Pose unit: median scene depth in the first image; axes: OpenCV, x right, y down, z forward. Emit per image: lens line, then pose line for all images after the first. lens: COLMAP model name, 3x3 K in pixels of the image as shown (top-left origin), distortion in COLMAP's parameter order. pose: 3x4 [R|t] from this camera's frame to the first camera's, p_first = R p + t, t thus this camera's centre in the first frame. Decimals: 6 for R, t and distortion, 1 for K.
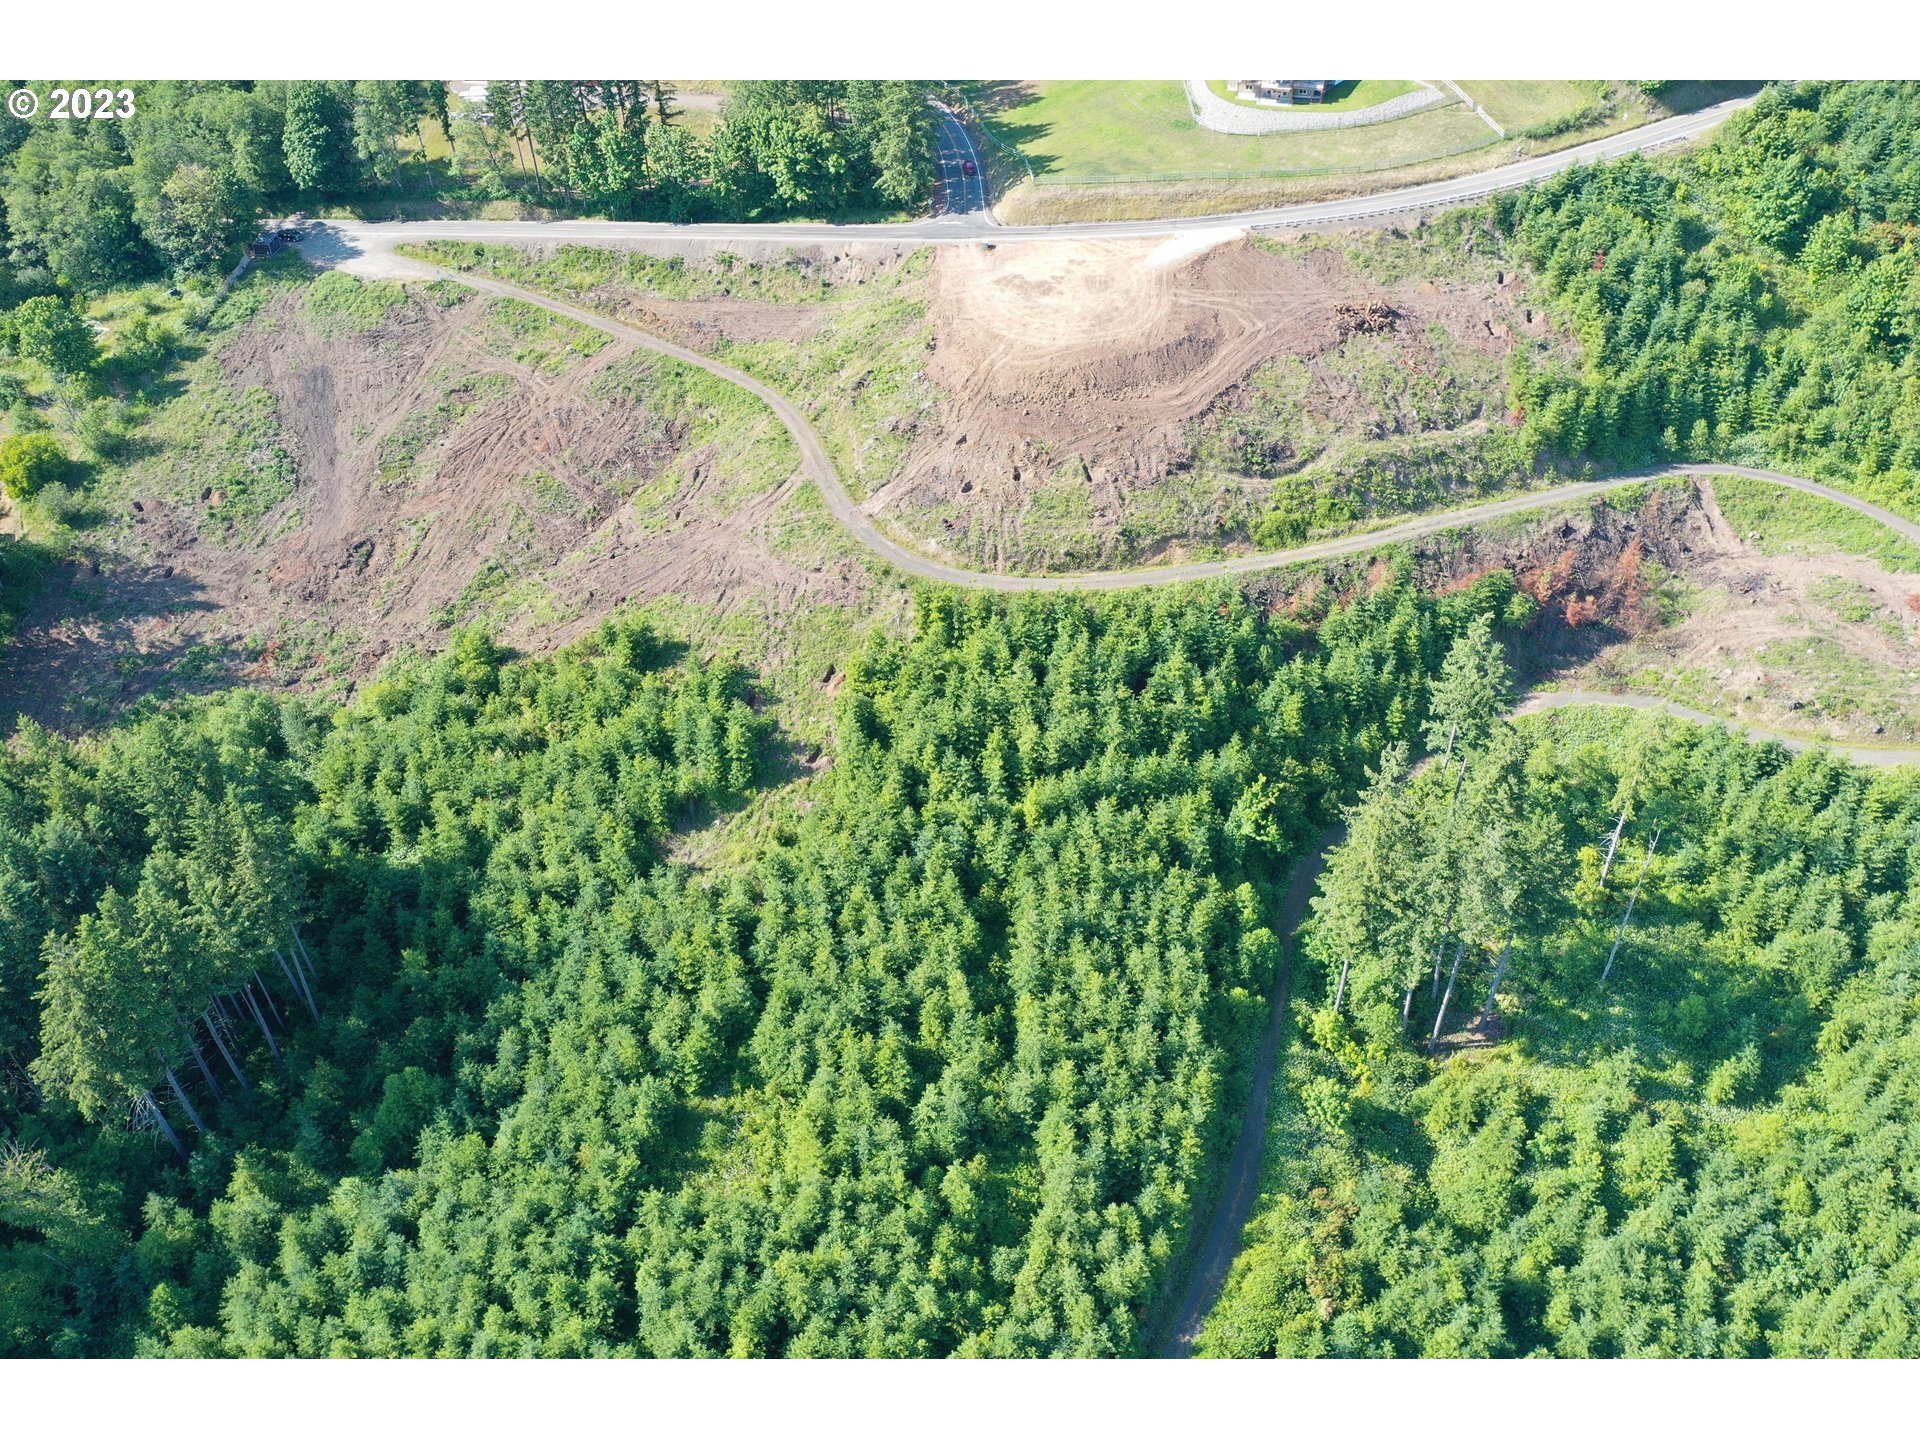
lens RADIAL K [[1524.6, 0, 958.1], [0, 1524.6, 720.4], [0, 0, 1]] dist [0.015661, 0.005623]
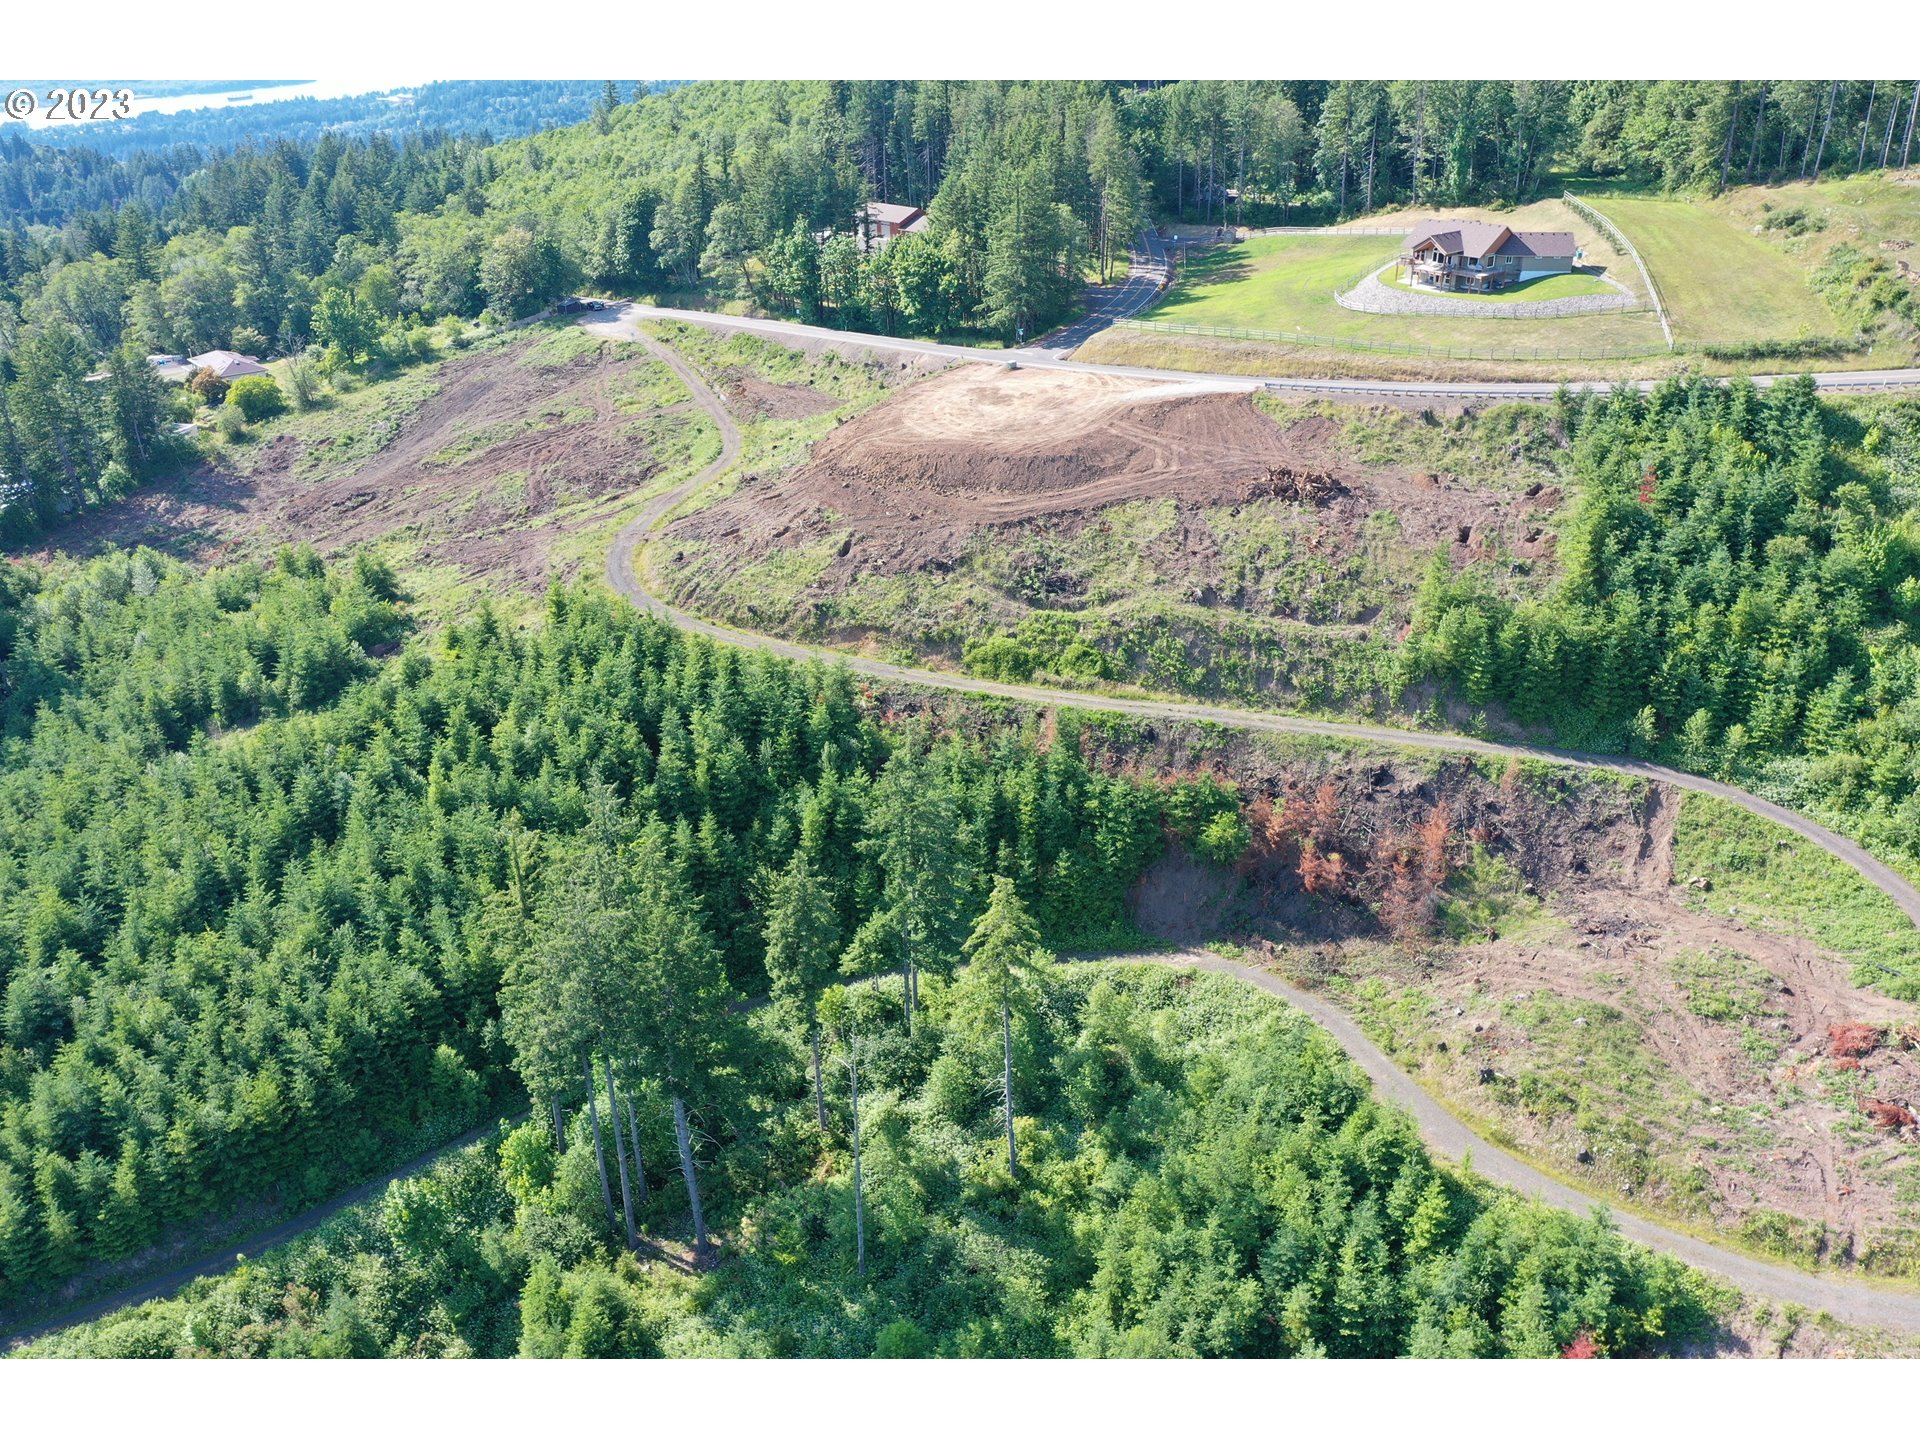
lens RADIAL K [[1528.7, 0, 957.7], [0, 1528.7, 722.0], [0, 0, 1]] dist [0.012670, 0.012153]
pose [[0.814003, 0.261563, -0.518636, 0.596002], [-0.370975, 0.921156, -0.117683, 0.010143], [0.446963, 0.288195, 0.846857, 0.295120]]
